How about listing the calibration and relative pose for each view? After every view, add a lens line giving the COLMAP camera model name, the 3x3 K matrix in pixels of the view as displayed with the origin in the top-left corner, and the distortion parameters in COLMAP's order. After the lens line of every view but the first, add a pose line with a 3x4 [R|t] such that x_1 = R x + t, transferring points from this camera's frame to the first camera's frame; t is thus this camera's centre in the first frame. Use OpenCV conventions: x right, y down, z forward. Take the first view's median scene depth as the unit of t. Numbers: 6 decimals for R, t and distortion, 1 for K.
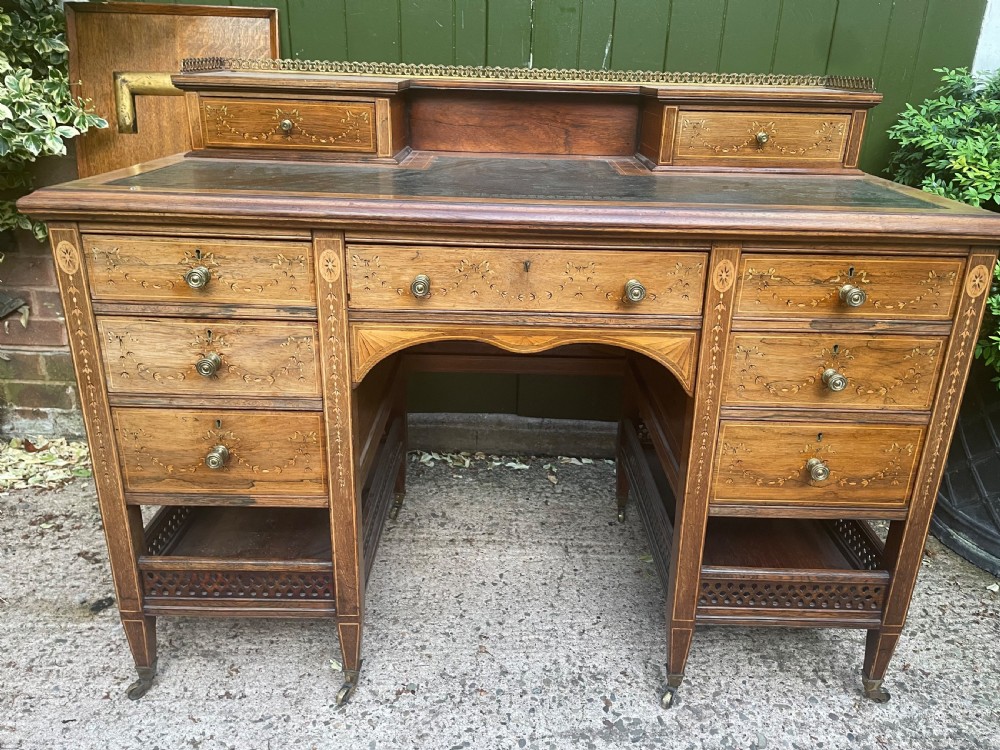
lens RADIAL K [[770.0, 0, 507.2], [0, 770.0, 368.0], [0, 0, 1]] dist [0.085615, -0.122221]
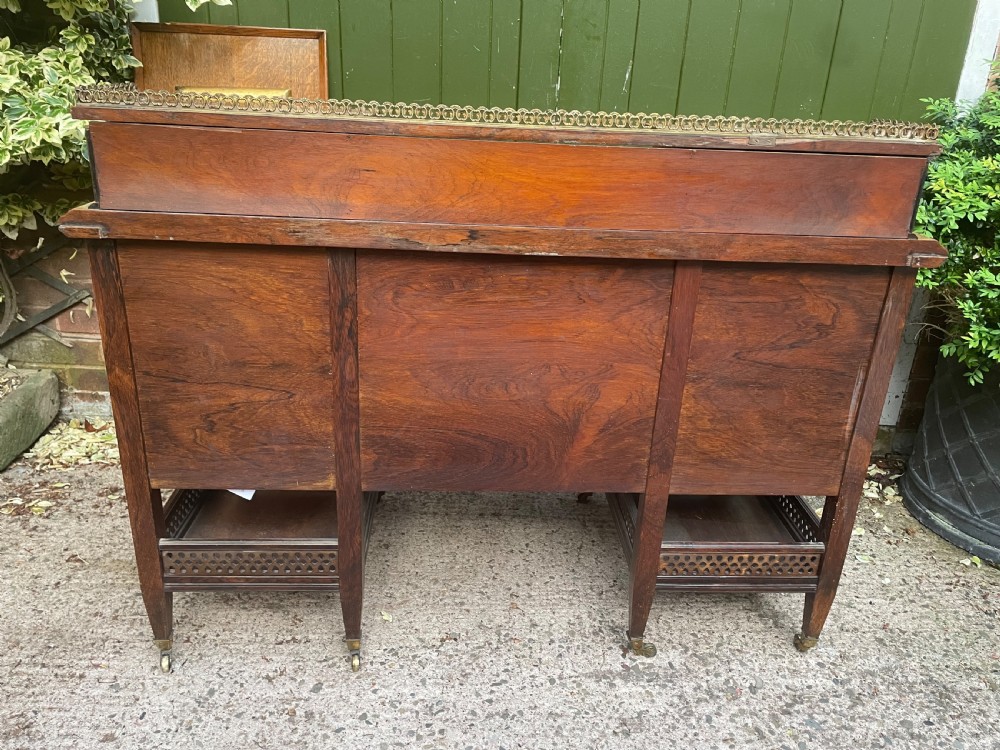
lens RADIAL K [[770.0, 0, 510.8], [0, 770.0, 371.5], [0, 0, 1]] dist [0.085615, -0.122221]
pose [[0.999833, 0.014745, 0.010797, -0.061144], [-0.014793, 0.999881, 0.004341, 0.016656], [-0.010732, -0.004500, 0.999932, -0.150441]]
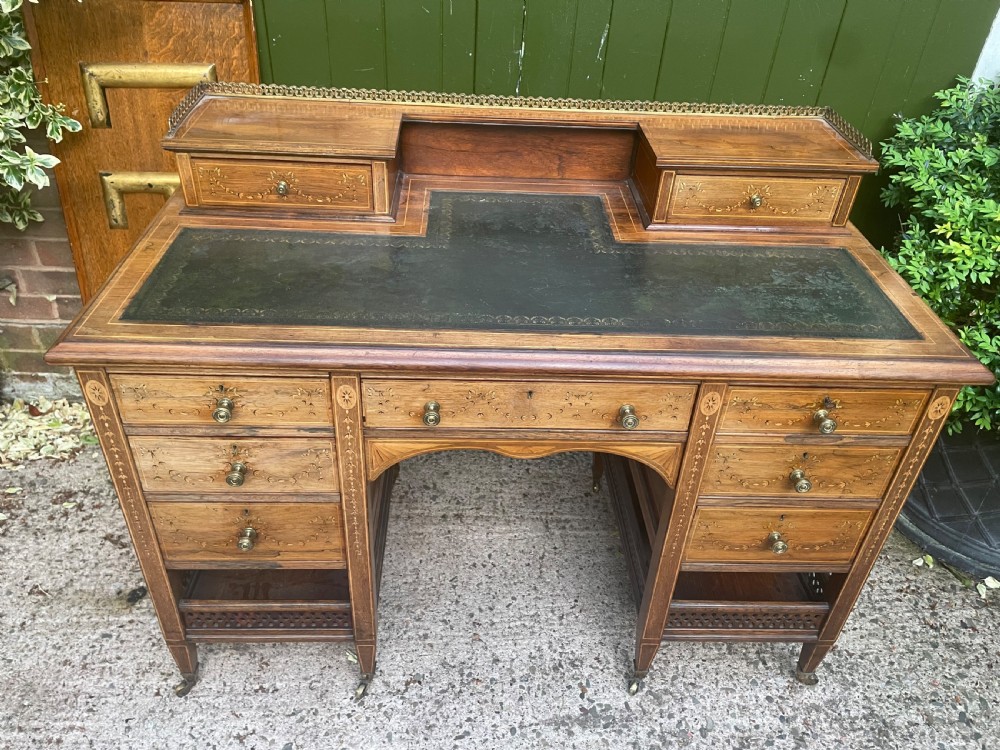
lens RADIAL K [[770.0, 0, 494.2], [0, 770.0, 369.0], [0, 0, 1]] dist [0.085615, -0.122221]
pose [[0.999471, 0.000393, 0.032528, -0.049390], [-0.008693, 0.966791, 0.255421, -0.366906], [-0.031348, -0.255569, 0.966282, -0.023267]]
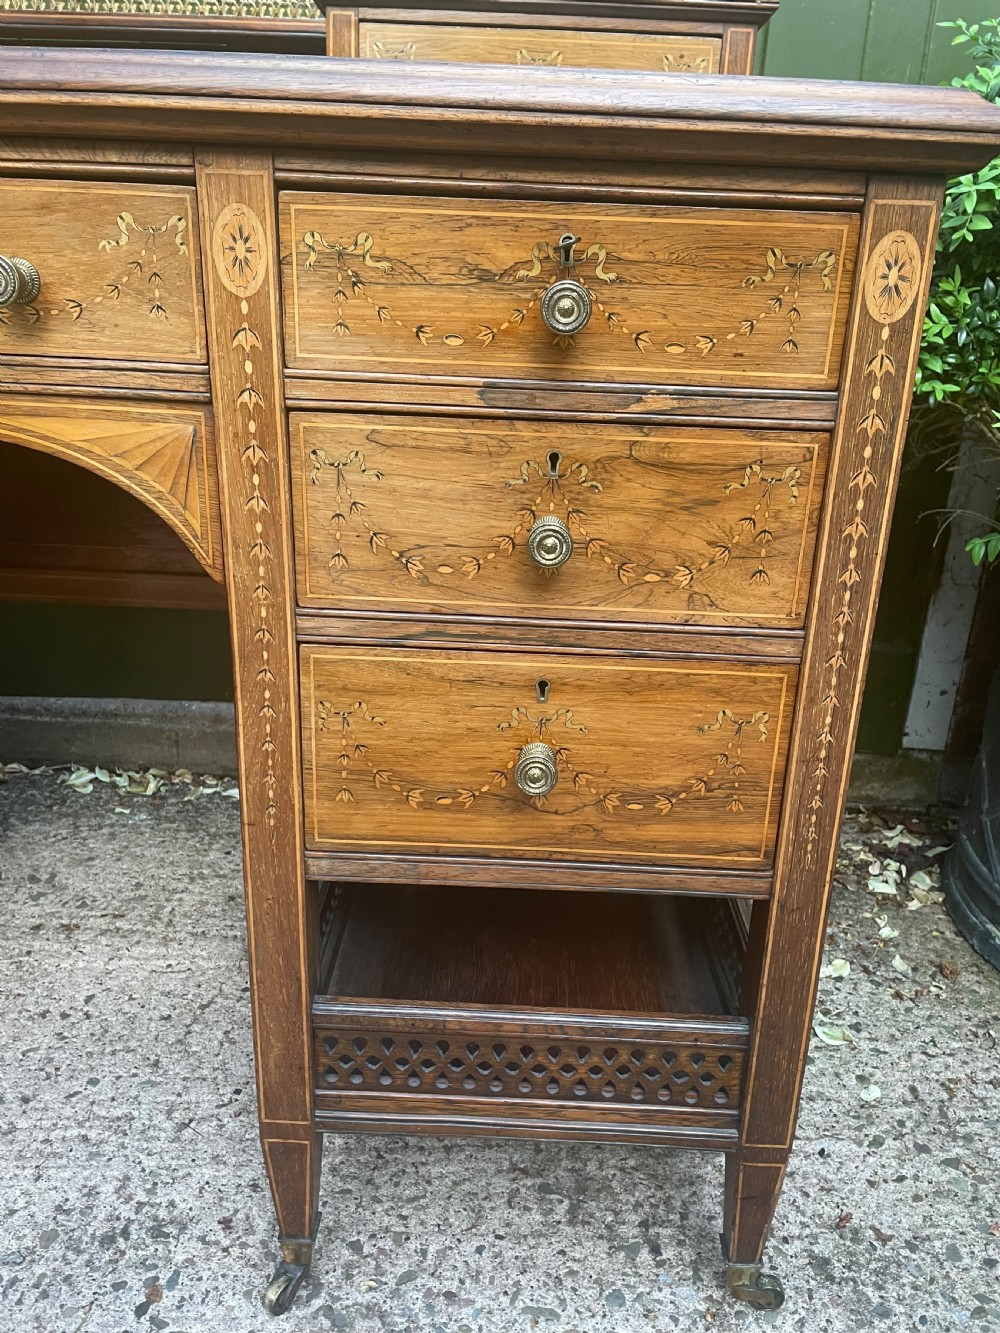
lens RADIAL K [[1026.4, 0, 509.2], [0, 1026.4, 658.2], [0, 0, 1]] dist [0.085615, -0.122221]
pose [[0.999655, 0.021181, -0.015550, 0.354611], [-0.021727, 0.999123, -0.035793, 0.083012], [0.014779, 0.036118, 0.999238, 0.409758]]
